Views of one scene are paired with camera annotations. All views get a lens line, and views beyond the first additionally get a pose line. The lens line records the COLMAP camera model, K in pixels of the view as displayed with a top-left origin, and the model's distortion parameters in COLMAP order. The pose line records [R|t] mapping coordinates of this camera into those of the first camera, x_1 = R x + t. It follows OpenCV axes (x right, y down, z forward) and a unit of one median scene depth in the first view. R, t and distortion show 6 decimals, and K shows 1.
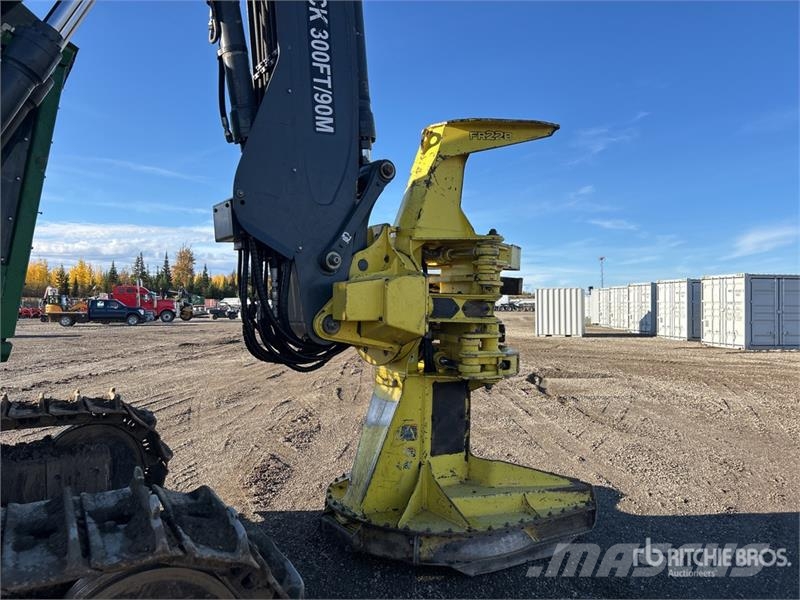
lens RADIAL K [[599.4, 0, 393.7], [0, 599.4, 295.7], [0, 0, 1]] dist [0.055005, -0.058599]
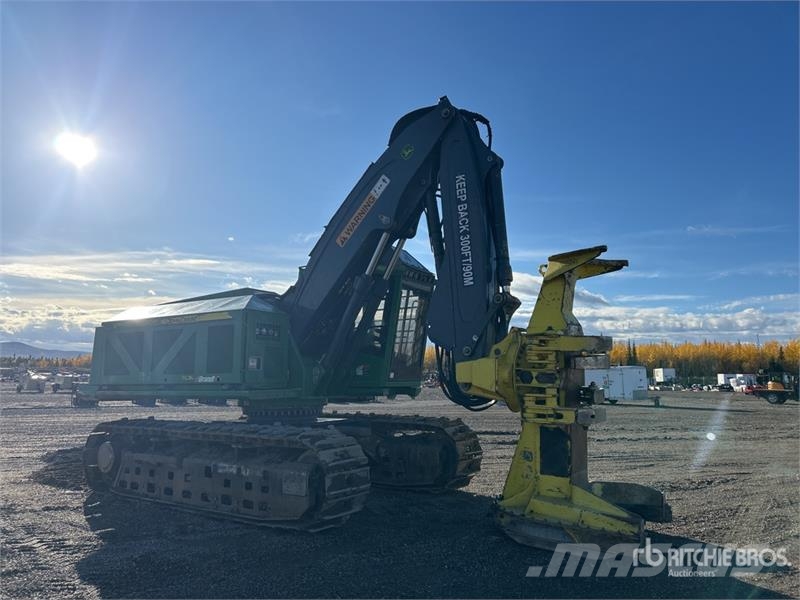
lens RADIAL K [[599.4, 0, 398.4], [0, 599.4, 292.8], [0, 0, 1]] dist [0.055005, -0.058599]
pose [[0.422258, -0.120162, -0.898476, 1.365328], [0.000892, 0.991230, -0.132148, 0.007651], [0.906475, 0.054999, 0.418661, -0.014525]]
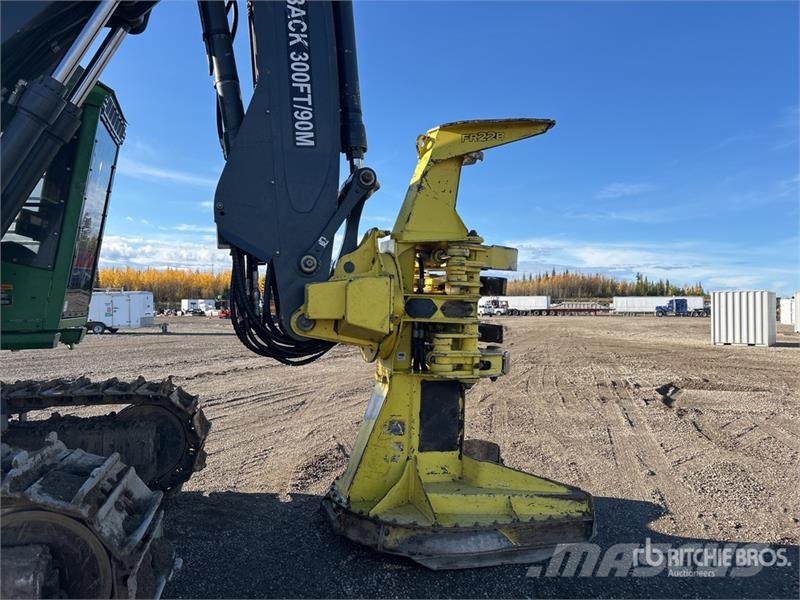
lens RADIAL K [[599.4, 0, 405.2], [0, 599.4, 298.5], [0, 0, 1]] dist [0.055005, -0.058599]
pose [[0.961195, 0.001582, -0.275865, 0.322678], [-0.002042, 0.999997, -0.001383, 0.005204], [0.275862, 0.001893, 0.961195, 0.001833]]
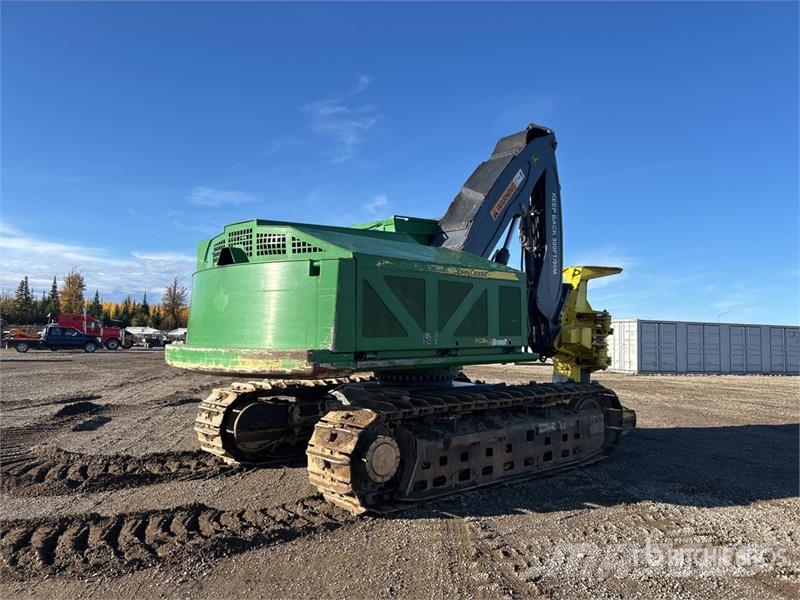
lens RADIAL K [[599.4, 0, 403.3], [0, 599.4, 289.8], [0, 0, 1]] dist [0.055005, -0.058599]
pose [[0.979977, 0.033414, 0.196289, -1.188499], [-0.020740, 0.997586, -0.066273, -0.004057], [-0.198030, 0.060875, 0.978304, -1.379913]]
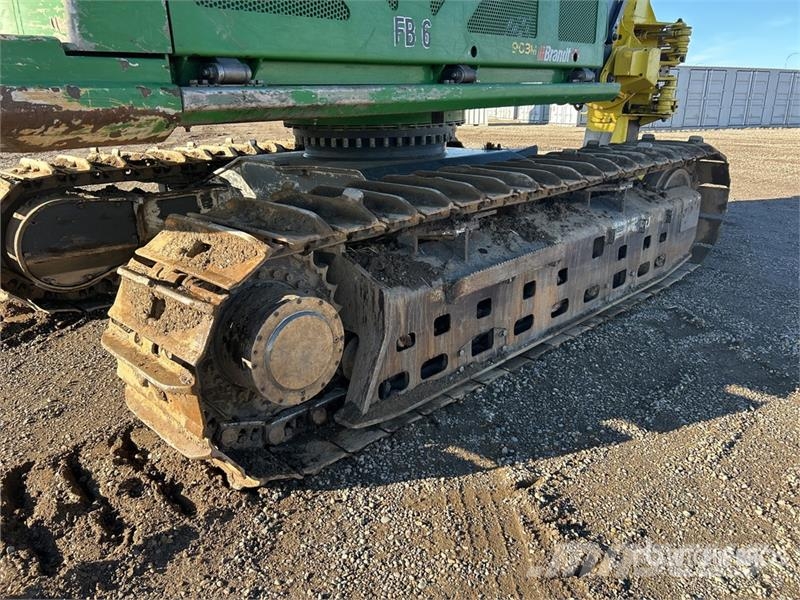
lens RADIAL K [[599.4, 0, 399.8], [0, 599.4, 298.5], [0, 0, 1]] dist [0.055005, -0.058599]
pose [[0.965987, -0.084181, 0.244506, -0.995624], [0.000628, 0.946291, 0.323315, 0.070378], [-0.258590, -0.312165, 0.914158, -0.519369]]
